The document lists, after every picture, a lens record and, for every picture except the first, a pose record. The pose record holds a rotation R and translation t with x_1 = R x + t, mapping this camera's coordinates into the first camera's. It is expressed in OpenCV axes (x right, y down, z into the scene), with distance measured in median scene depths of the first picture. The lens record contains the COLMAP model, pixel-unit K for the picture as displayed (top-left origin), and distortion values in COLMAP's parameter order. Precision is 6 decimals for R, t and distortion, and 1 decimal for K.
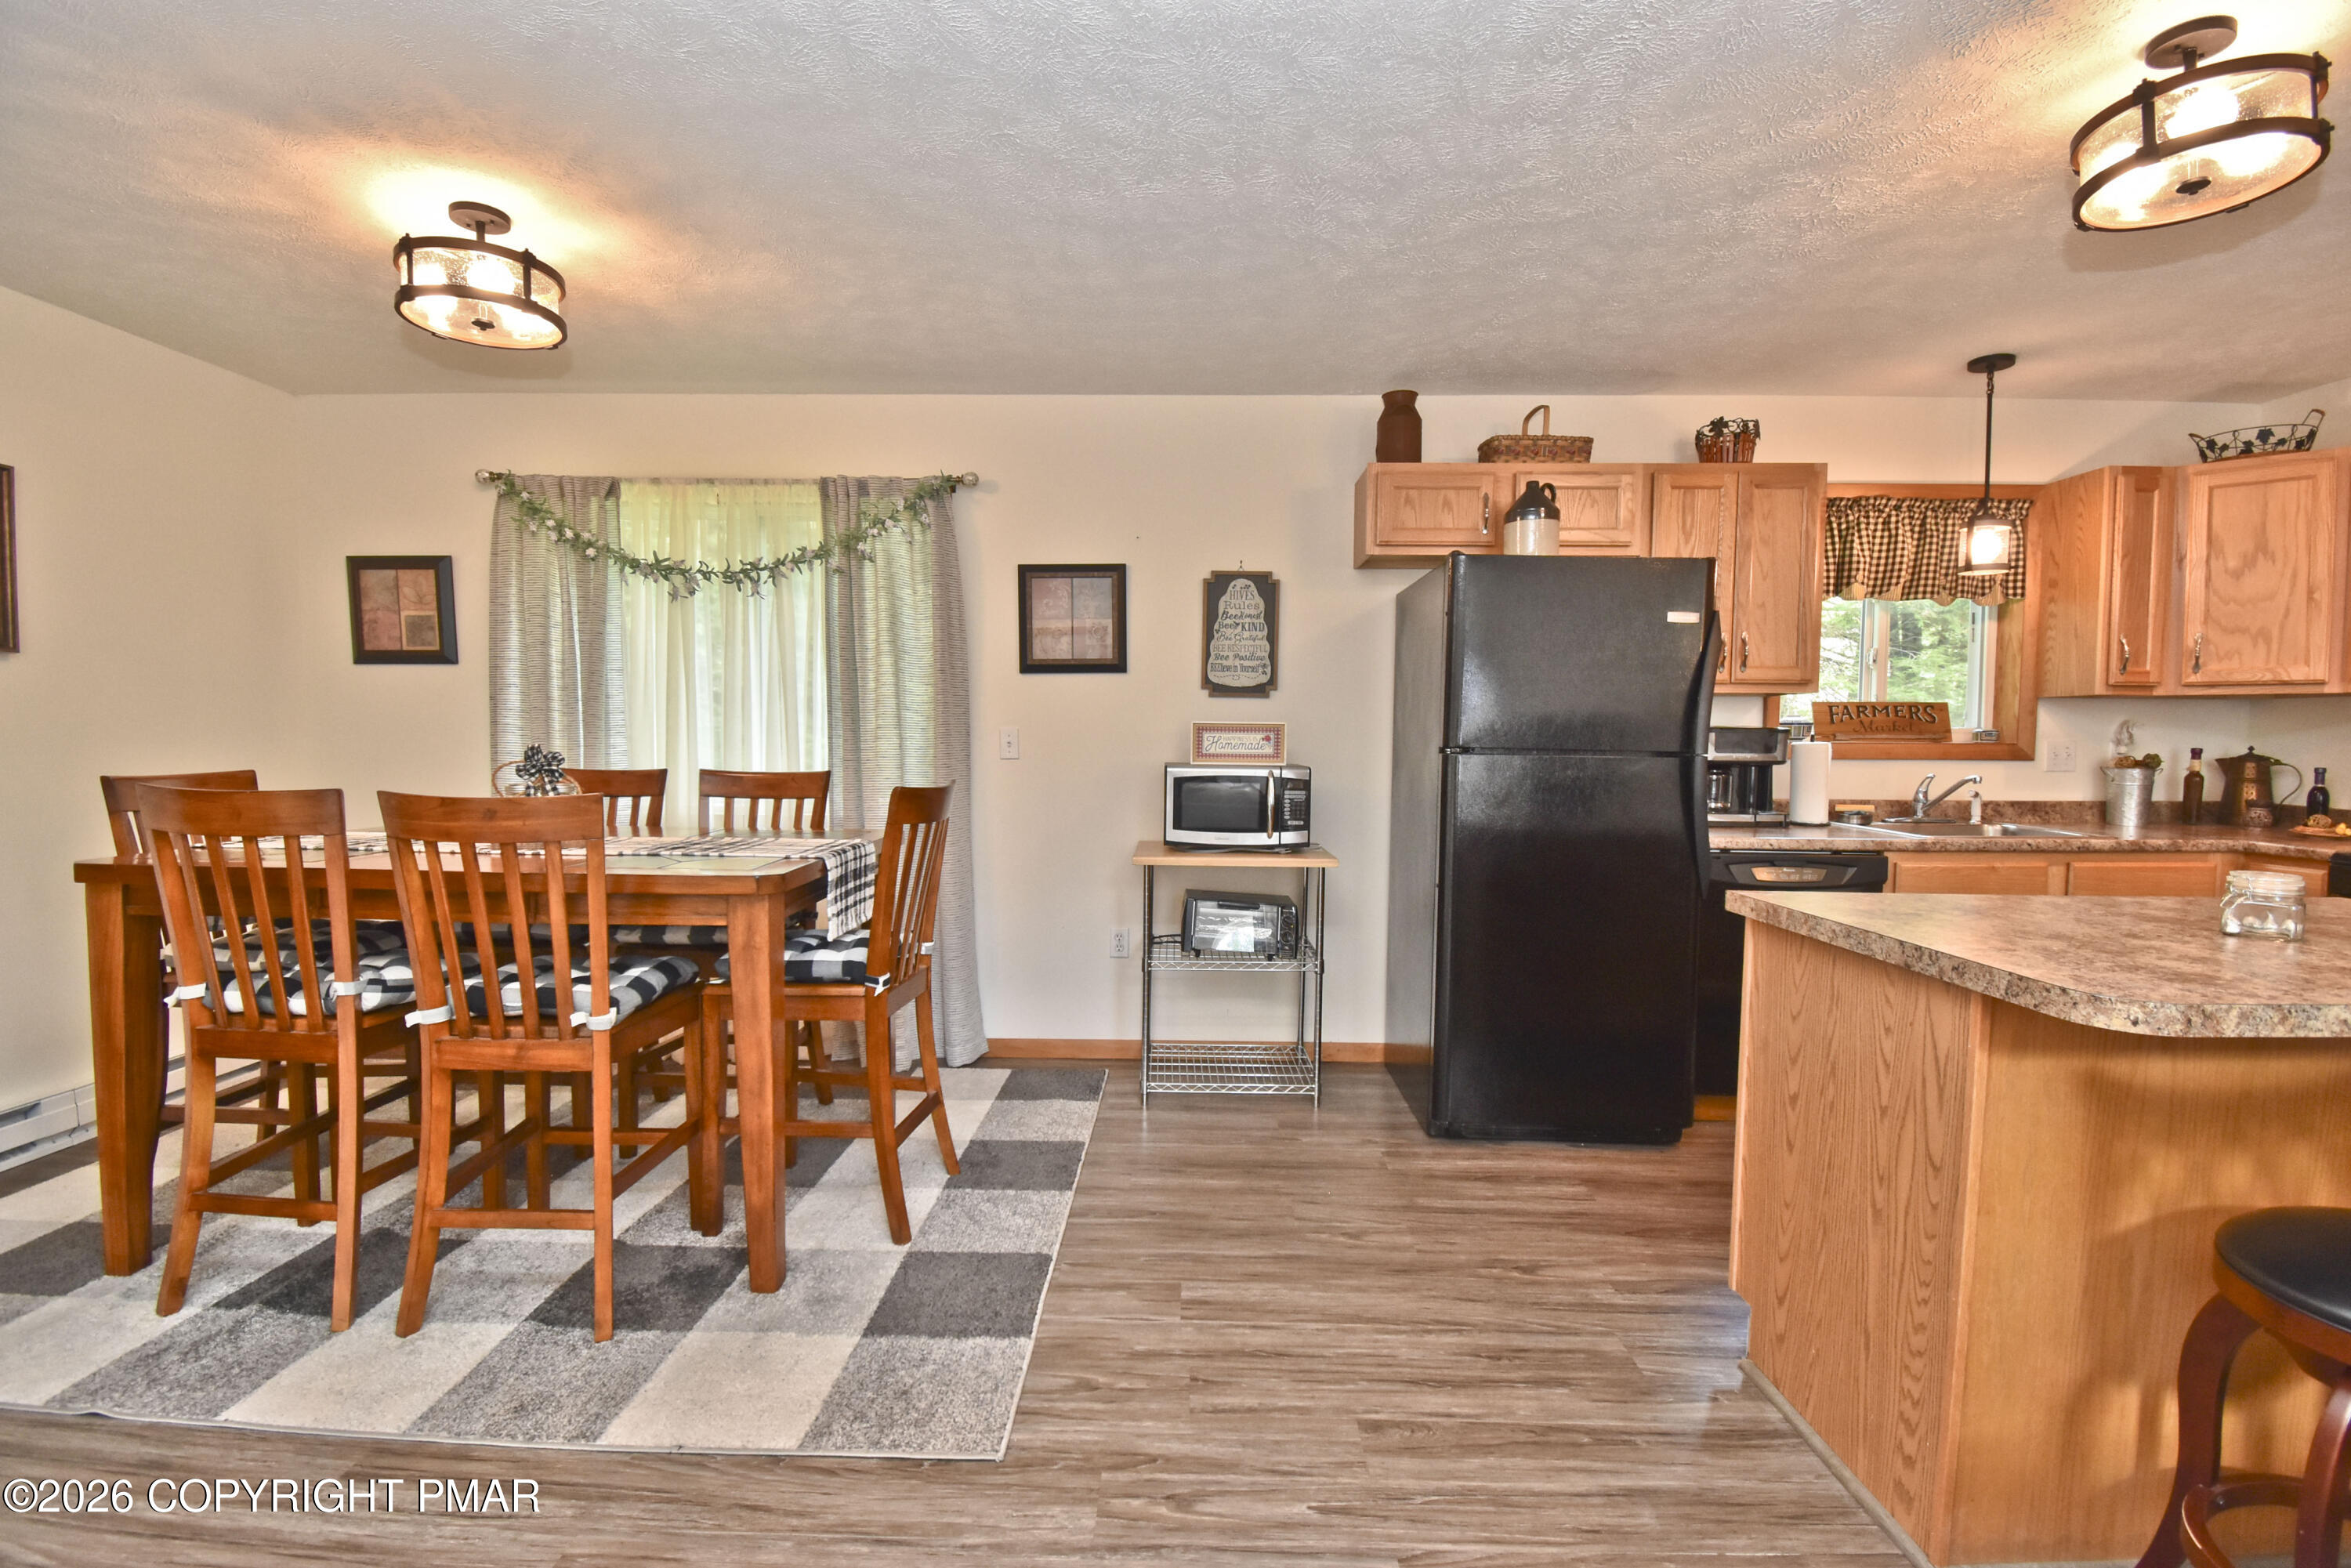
lens RADIAL K [[1072.0, 0, 1173.8], [0, 1072.0, 783.6], [0, 0, 1]] dist [0.001729, -0.013423]
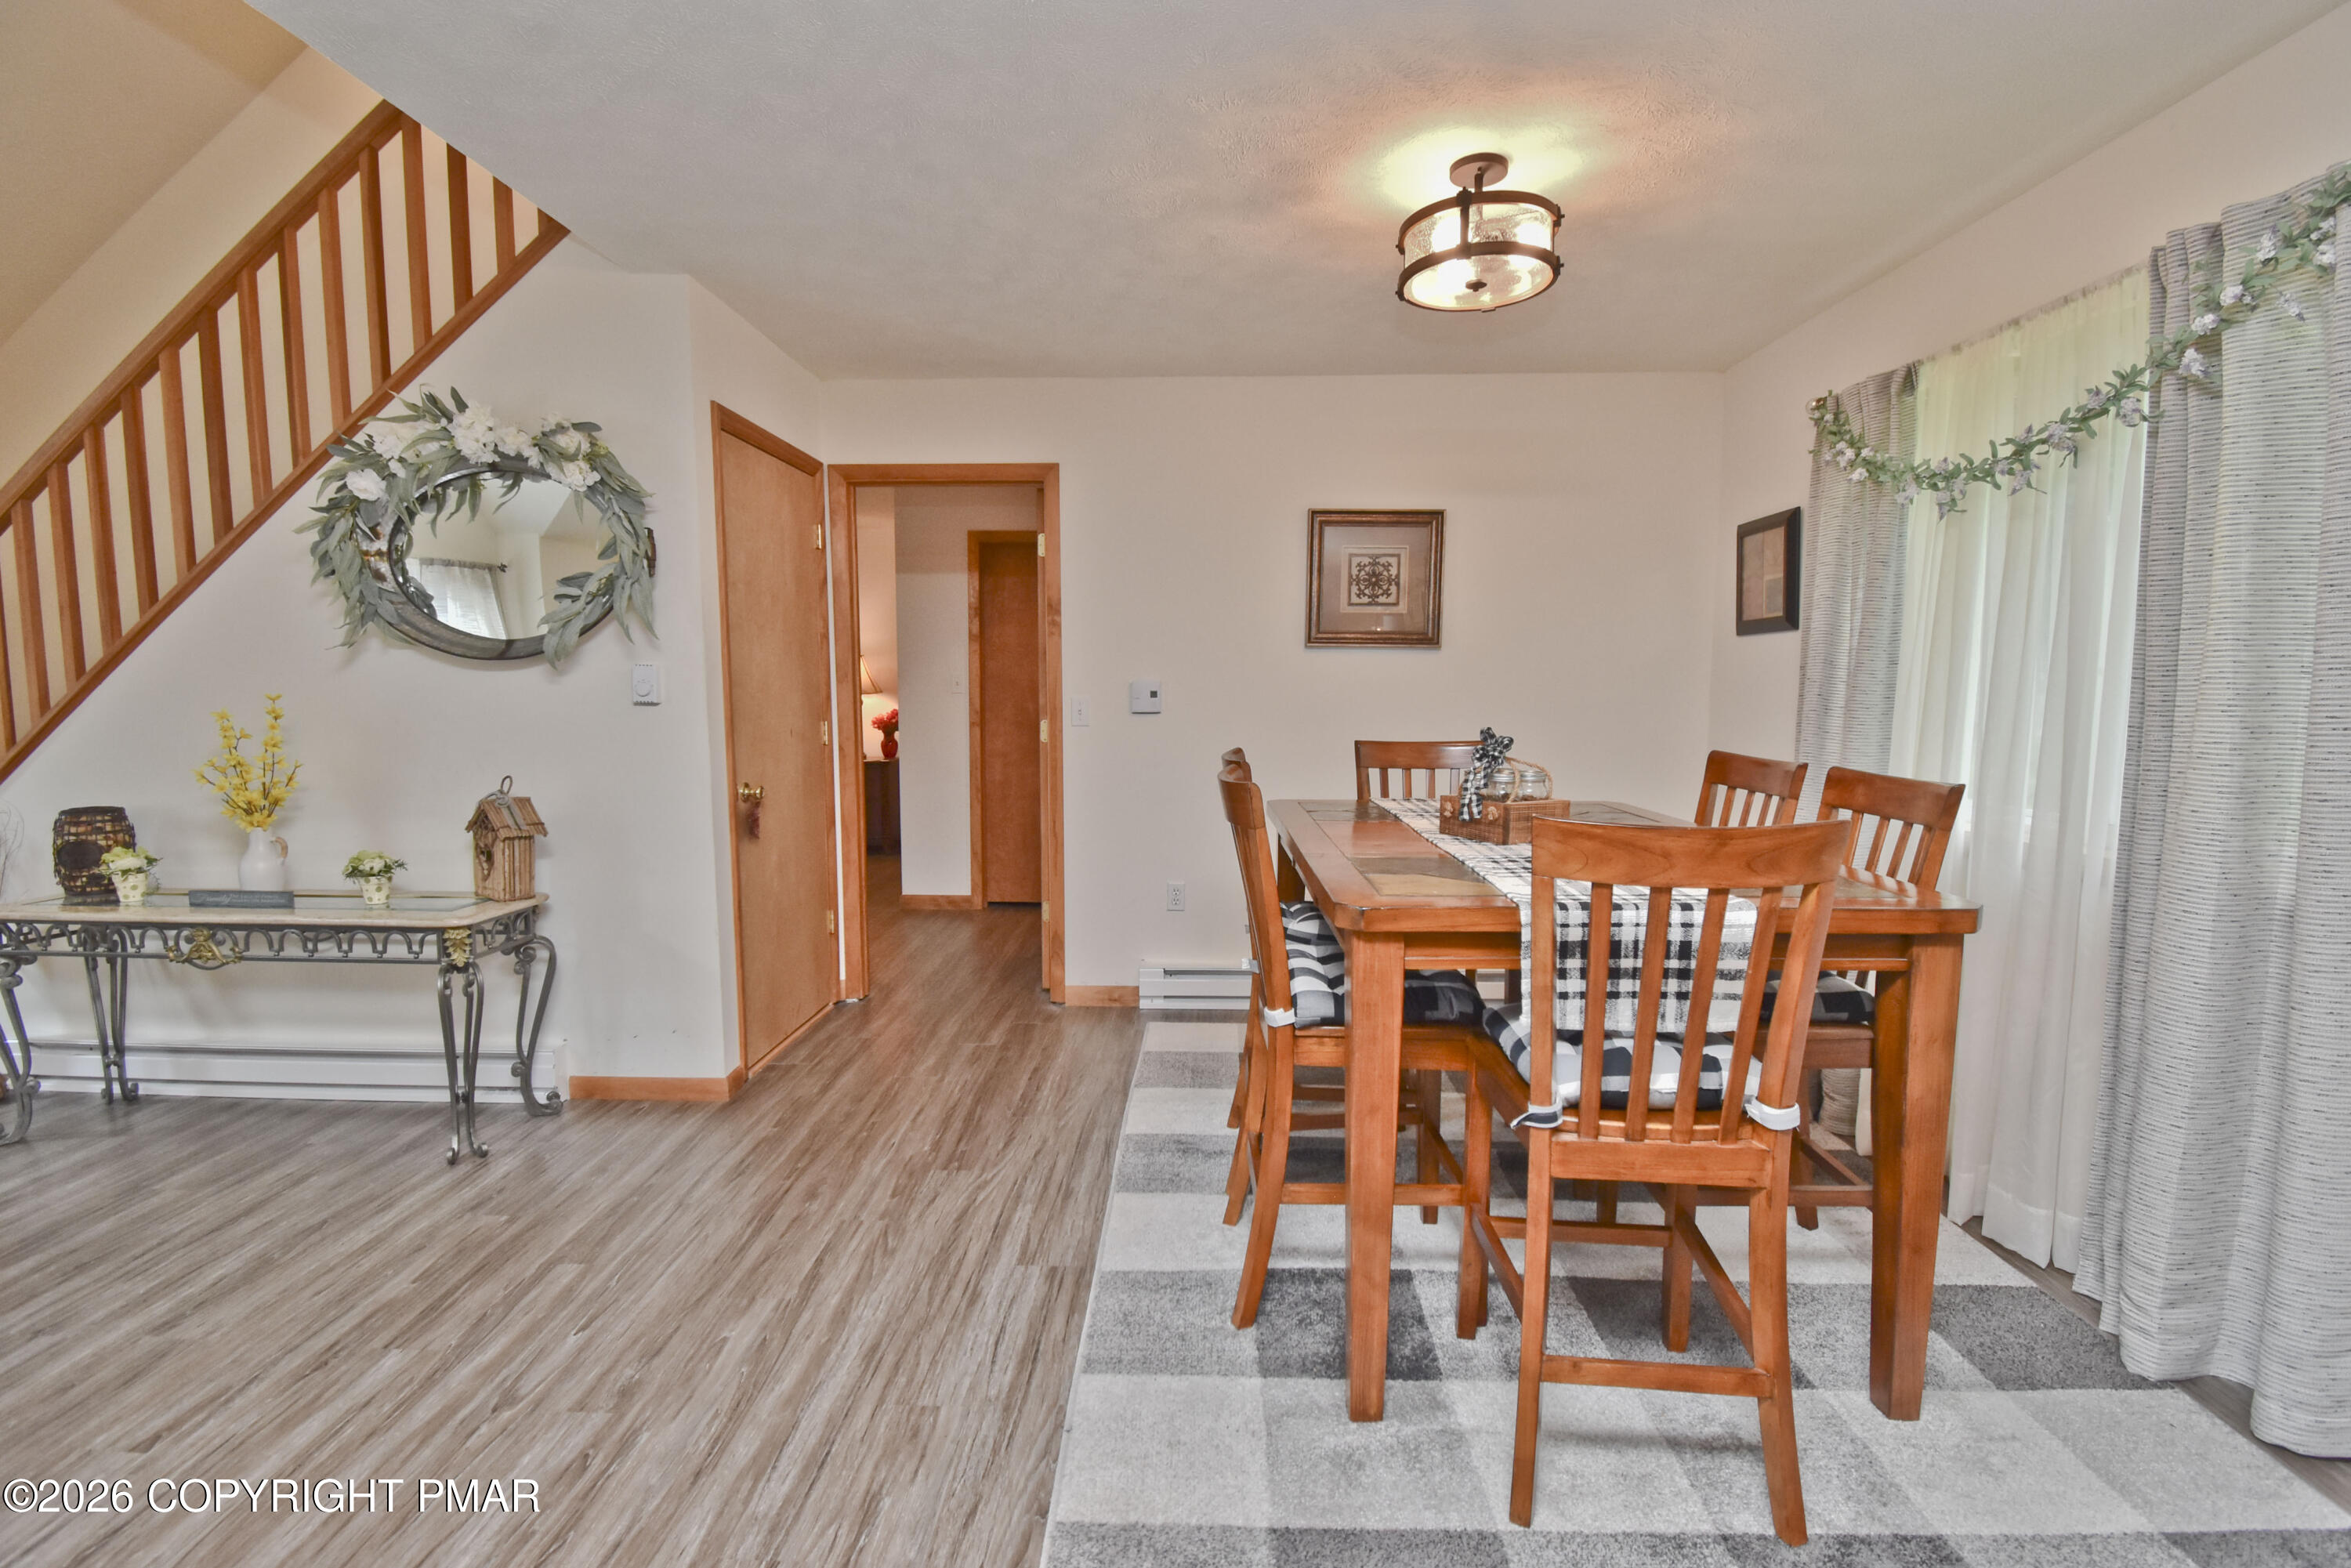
lens RADIAL K [[1072.0, 0, 1168.5], [0, 1072.0, 785.0], [0, 0, 1]] dist [0.001729, -0.013423]
pose [[-0.019462, 0.086651, -0.996049, 0.250331], [-0.045255, 0.995140, 0.087456, -0.041305], [0.998786, 0.046778, -0.015446, 0.545969]]
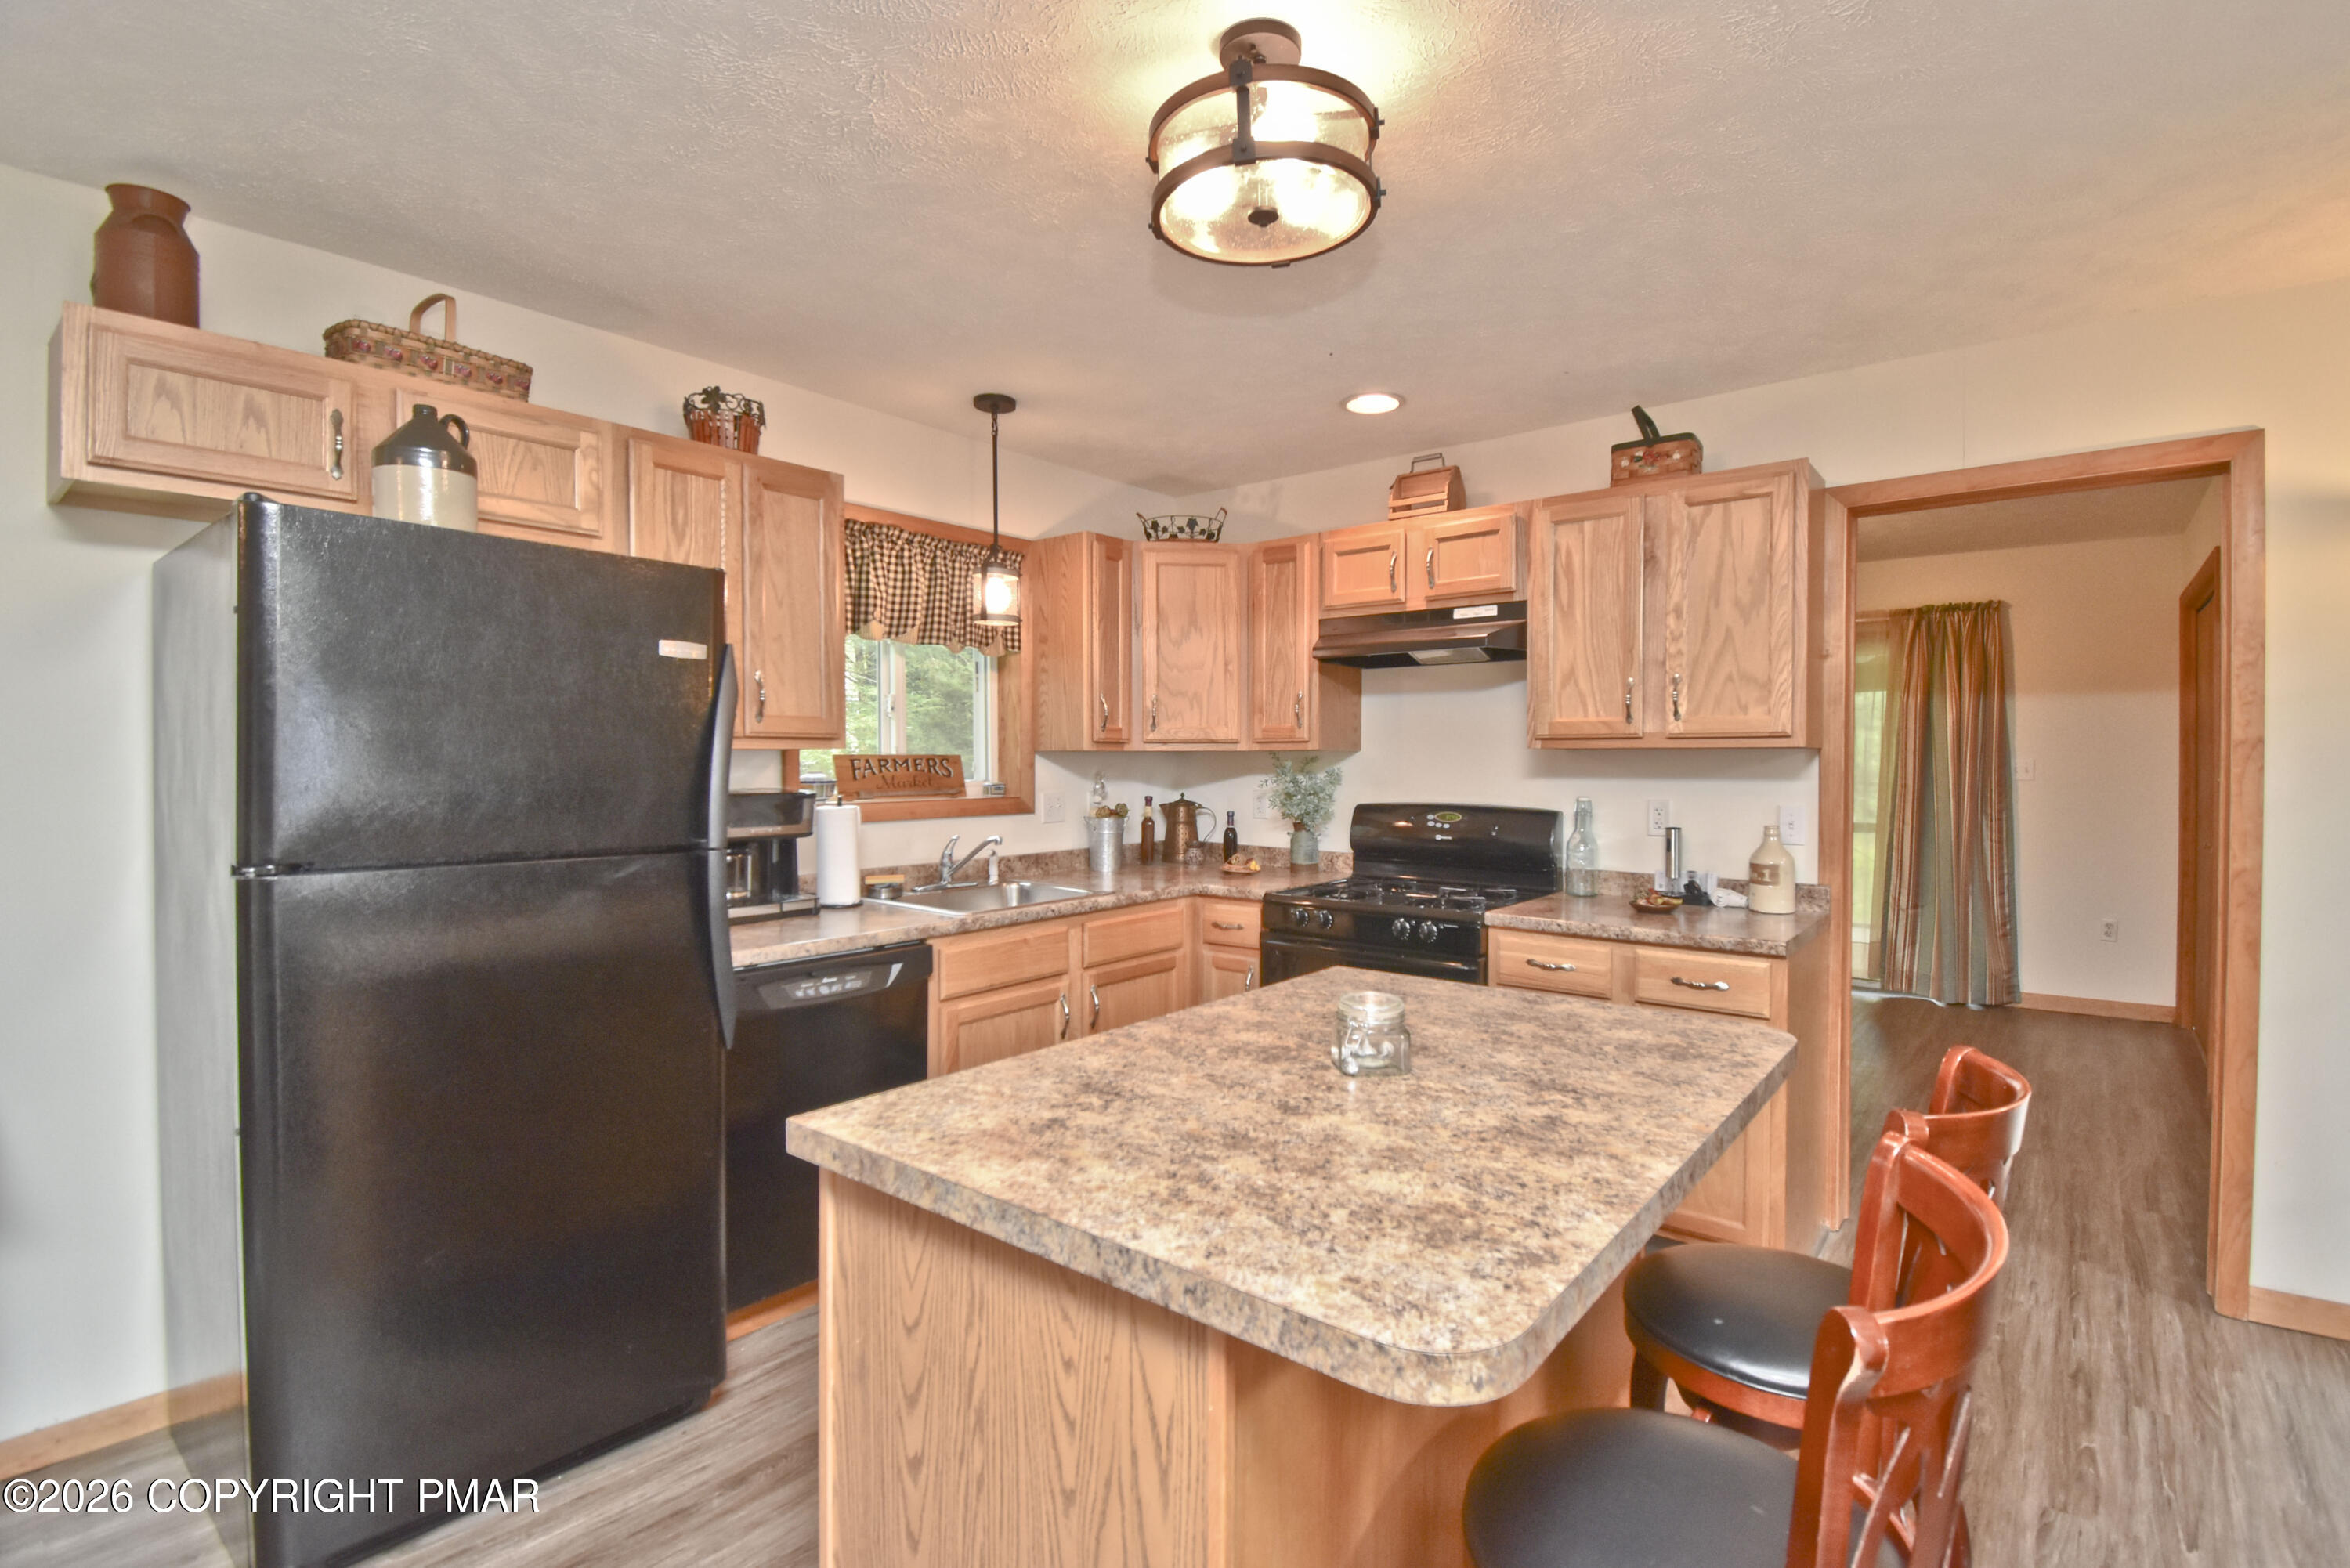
lens RADIAL K [[1071.5, 0, 1218.3], [0, 1071.5, 791.1], [0, 0, 1]] dist [0.001729, -0.013423]
pose [[0.607273, -0.030558, 0.793906, 0.114756], [0.036015, 0.999292, 0.010915, -0.050442], [-0.793677, 0.021965, 0.607943, 0.263177]]
